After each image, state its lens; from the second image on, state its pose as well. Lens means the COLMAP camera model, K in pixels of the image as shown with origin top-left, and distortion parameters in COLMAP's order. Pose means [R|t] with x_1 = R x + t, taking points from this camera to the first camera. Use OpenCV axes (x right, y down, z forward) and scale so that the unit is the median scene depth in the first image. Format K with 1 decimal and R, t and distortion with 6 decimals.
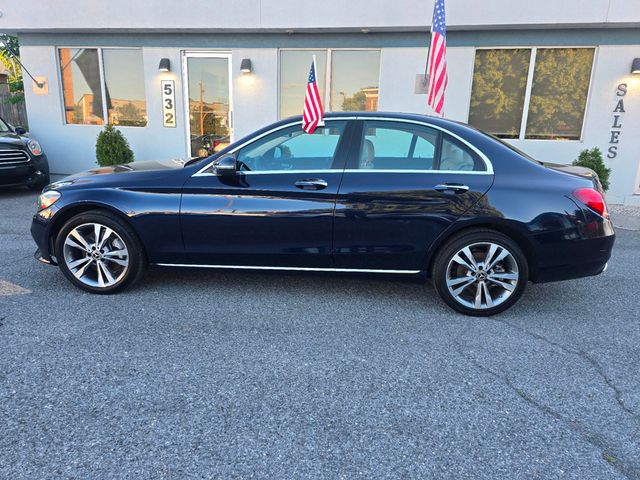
lens RADIAL K [[434.8, 0, 320.0], [0, 434.8, 240.0], [0, 0, 1]] dist [0.028265, -0.003858]
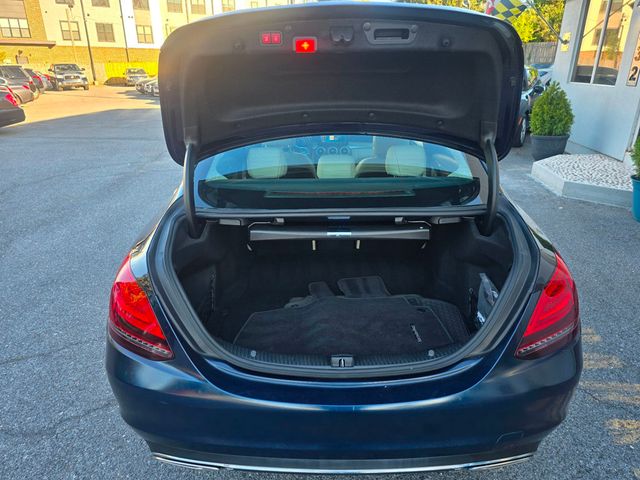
lens RADIAL K [[434.8, 0, 320.0], [0, 434.8, 240.0], [0, 0, 1]] dist [0.028265, -0.003858]
pose [[0.096010, 0.336156, -0.936900, 0.412107], [-0.231391, 0.923000, 0.307457, -0.122884], [0.968112, 0.187271, 0.166401, 0.403362]]
